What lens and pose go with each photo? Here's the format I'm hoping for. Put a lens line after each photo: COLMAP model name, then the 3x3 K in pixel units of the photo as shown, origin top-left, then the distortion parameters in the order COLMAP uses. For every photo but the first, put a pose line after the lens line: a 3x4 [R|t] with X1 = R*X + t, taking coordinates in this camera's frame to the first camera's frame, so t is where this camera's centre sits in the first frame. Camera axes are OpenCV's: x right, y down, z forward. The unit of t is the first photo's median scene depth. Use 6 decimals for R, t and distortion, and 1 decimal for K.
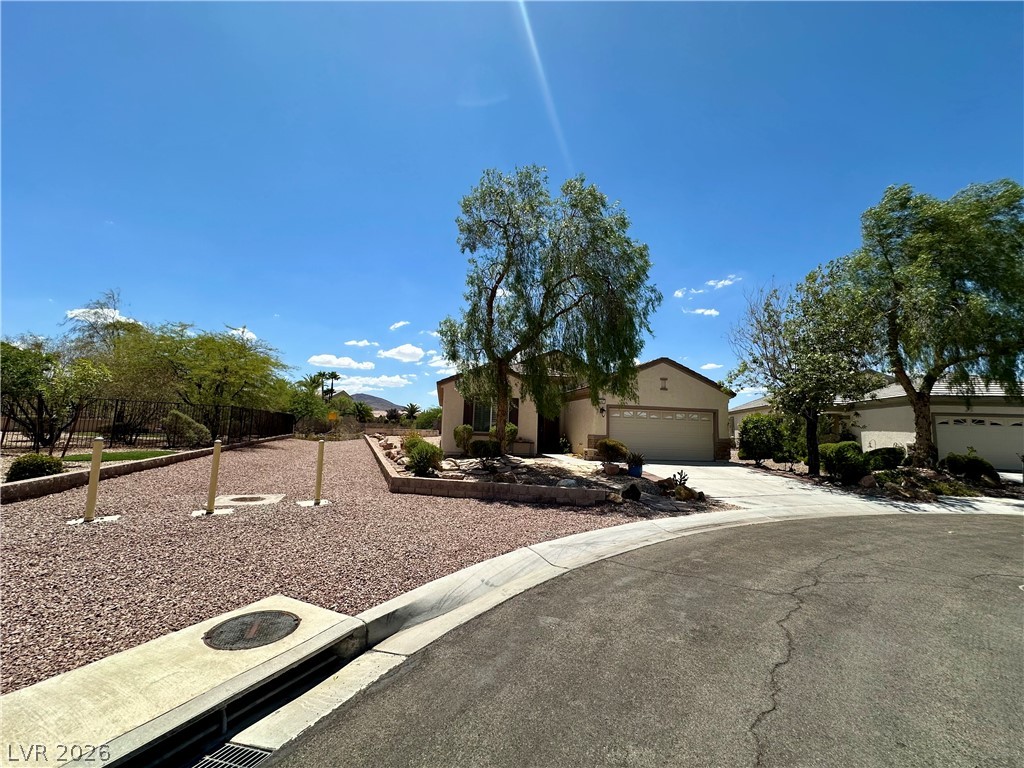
lens RADIAL K [[411.9, 0, 513.2], [0, 411.9, 382.6], [0, 0, 1]] dist [-0.003131, 0.001115]
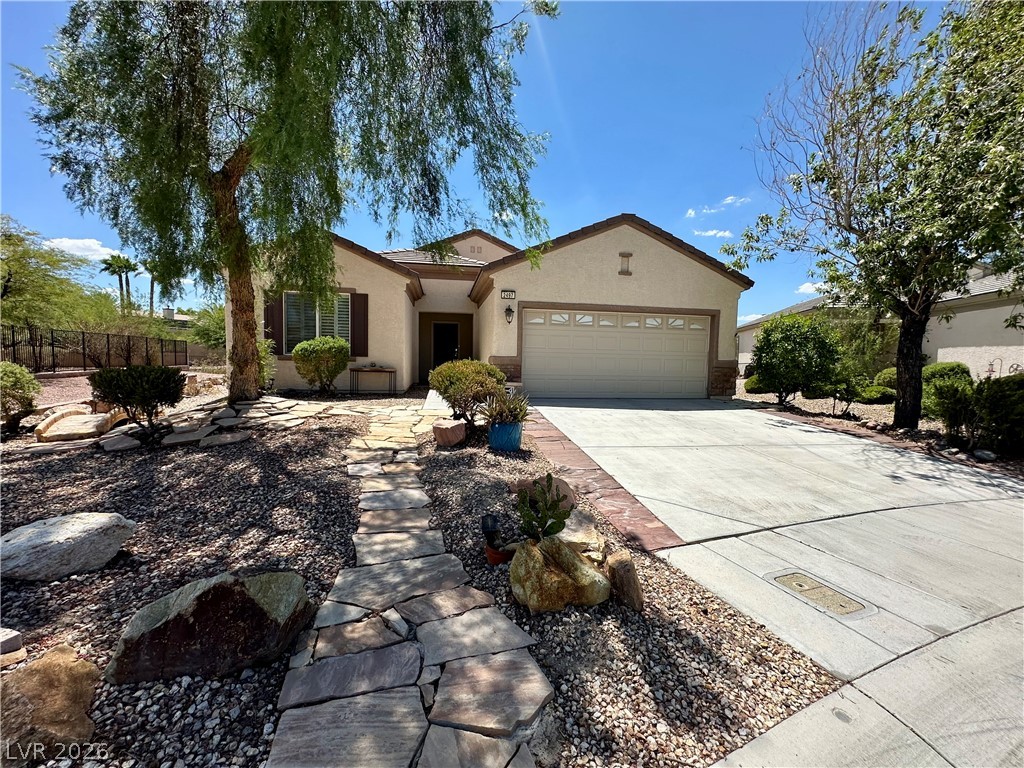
lens RADIAL K [[411.9, 0, 513.2], [0, 411.9, 382.6], [0, 0, 1]] dist [-0.003131, 0.001115]
pose [[0.999865, -0.011474, -0.011784, 0.218340], [0.013281, 0.985879, 0.166932, 0.066453], [0.009702, -0.167066, 0.985898, 0.421547]]
